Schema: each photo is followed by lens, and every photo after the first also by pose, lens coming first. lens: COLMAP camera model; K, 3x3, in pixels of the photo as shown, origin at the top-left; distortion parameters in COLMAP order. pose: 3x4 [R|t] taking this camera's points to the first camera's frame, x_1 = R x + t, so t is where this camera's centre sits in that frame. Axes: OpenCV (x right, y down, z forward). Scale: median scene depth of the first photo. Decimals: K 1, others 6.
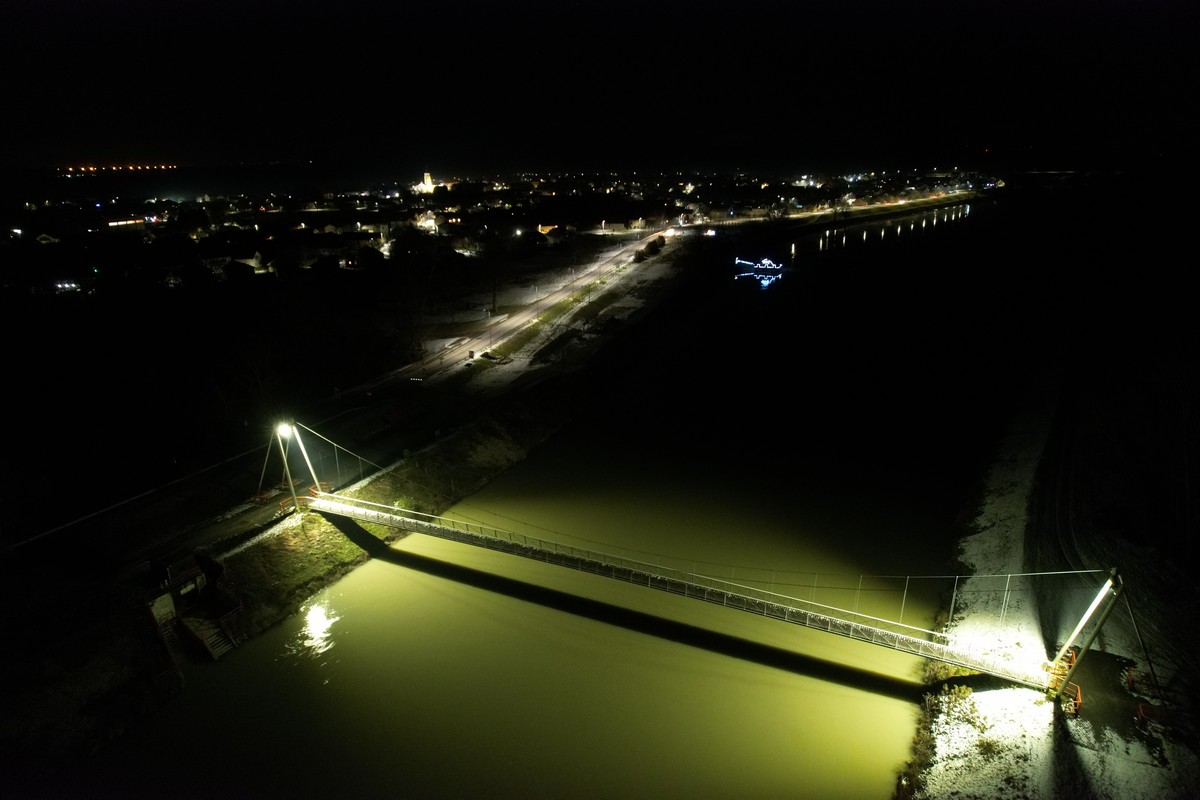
lens RADIAL K [[760.1, 0, 600.0], [0, 760.1, 400.0], [0, 0, 1]] dist [-0.069427, 0.060717]
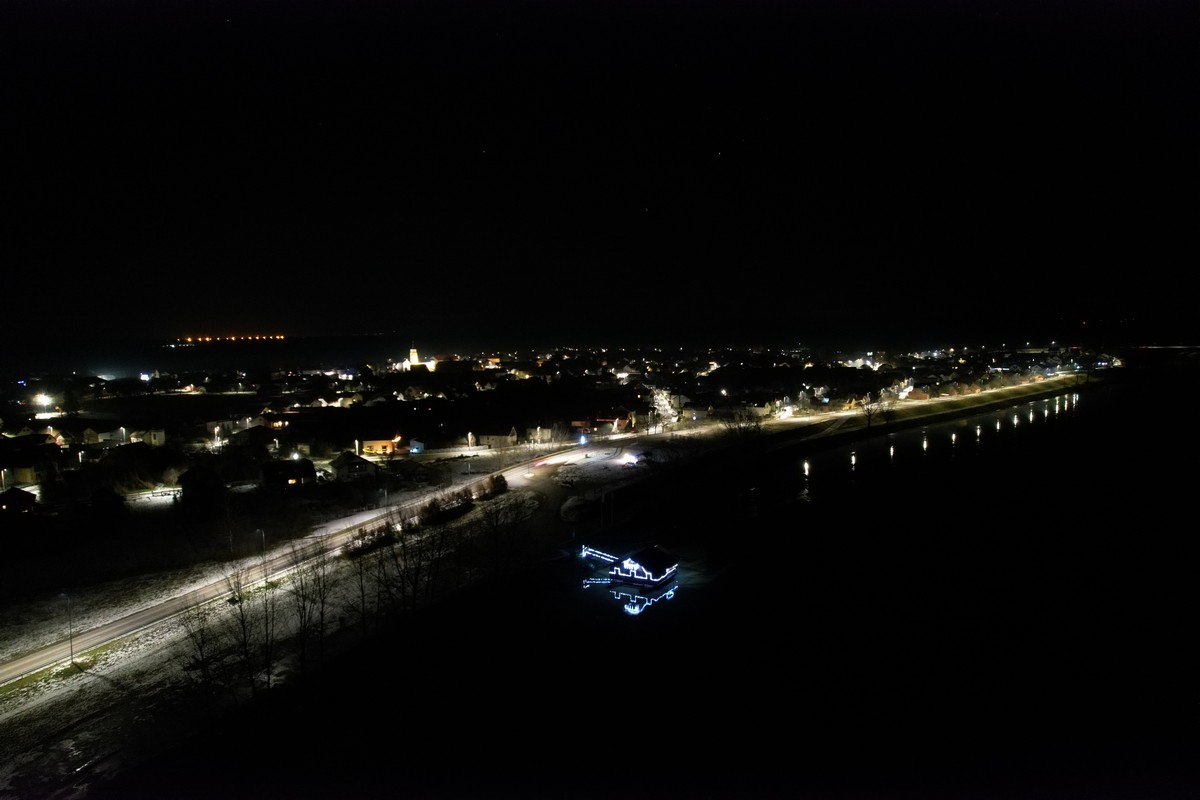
lens RADIAL K [[760.1, 0, 600.0], [0, 760.1, 400.0], [0, 0, 1]] dist [-0.069427, 0.060717]
pose [[0.993294, 0.011014, -0.115087, 0.112098], [-0.035883, 0.975661, -0.216327, -0.080325], [0.109903, 0.219006, 0.969514, 0.242859]]
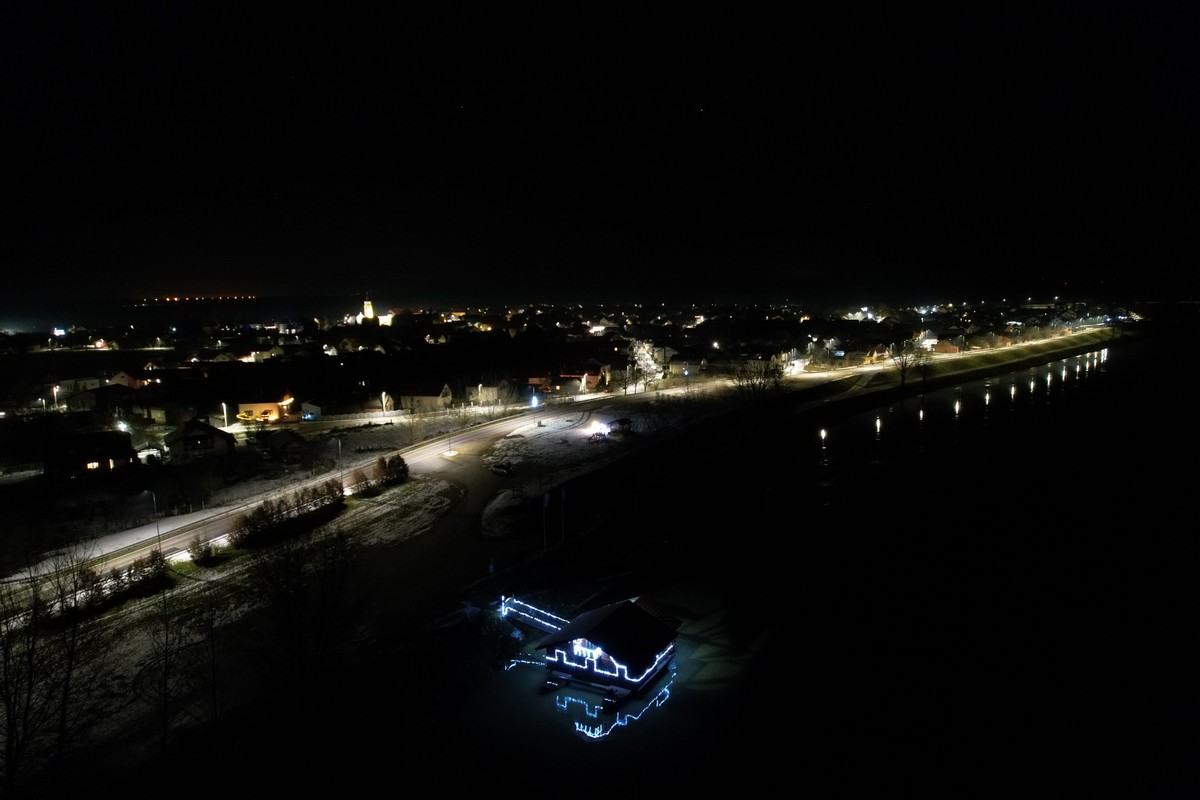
lens RADIAL K [[760.1, 0, 600.0], [0, 760.1, 400.0], [0, 0, 1]] dist [-0.069427, 0.060717]
pose [[0.995952, 0.014589, -0.088698, 0.108004], [-0.029300, 0.985537, -0.166905, -0.097246], [0.084980, 0.168829, 0.981975, 0.341432]]
